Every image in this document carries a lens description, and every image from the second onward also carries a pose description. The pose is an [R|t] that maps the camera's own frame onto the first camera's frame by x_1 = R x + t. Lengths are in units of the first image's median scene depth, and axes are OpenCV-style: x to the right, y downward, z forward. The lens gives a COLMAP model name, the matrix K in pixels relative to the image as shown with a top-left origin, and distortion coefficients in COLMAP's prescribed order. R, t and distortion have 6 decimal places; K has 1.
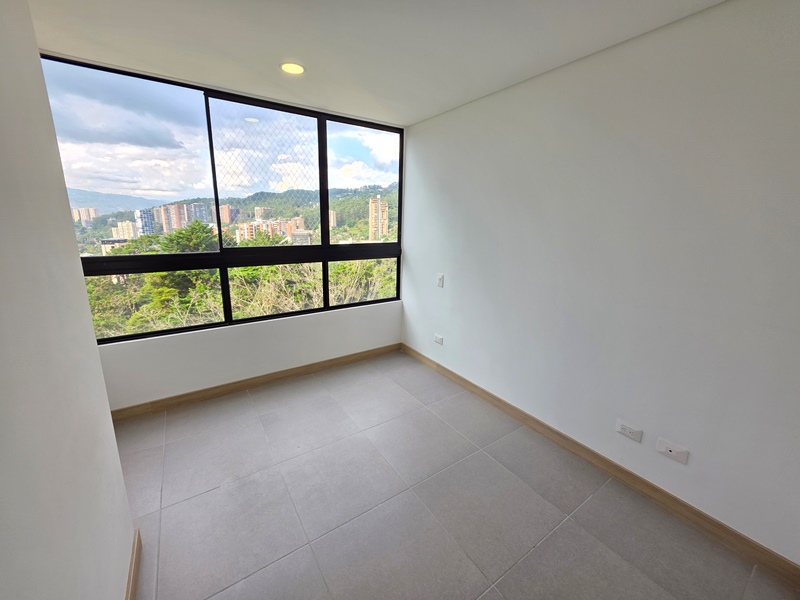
lens RADIAL K [[319.0, 0, 394.0], [0, 319.0, 289.6], [0, 0, 1]] dist [0.003246, 0.000174]
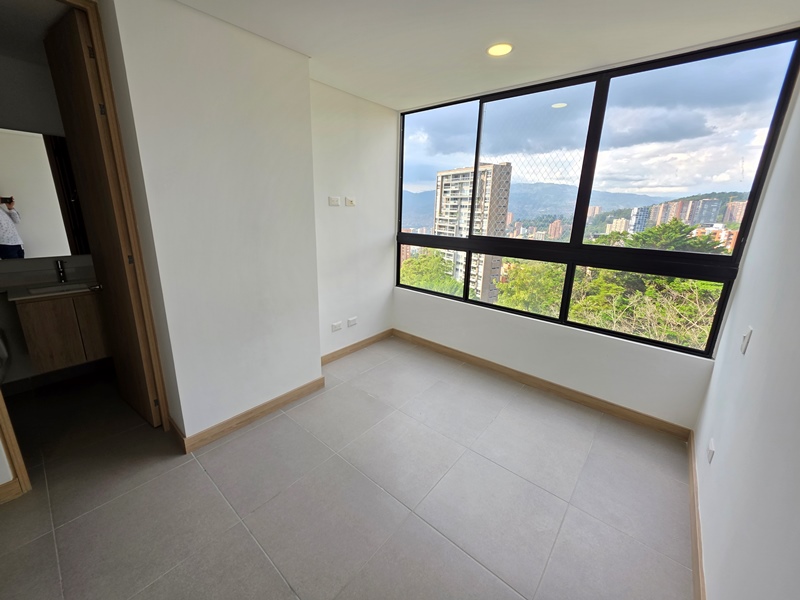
lens RADIAL K [[321.1, 0, 393.8], [0, 321.1, 289.6], [0, 0, 1]] dist [0.002780, 0.000231]
pose [[0.274479, 0.232708, -0.933010, 0.270039], [-0.227334, 0.958474, 0.172180, -0.040623], [0.934334, 0.164845, 0.315984, 0.212963]]
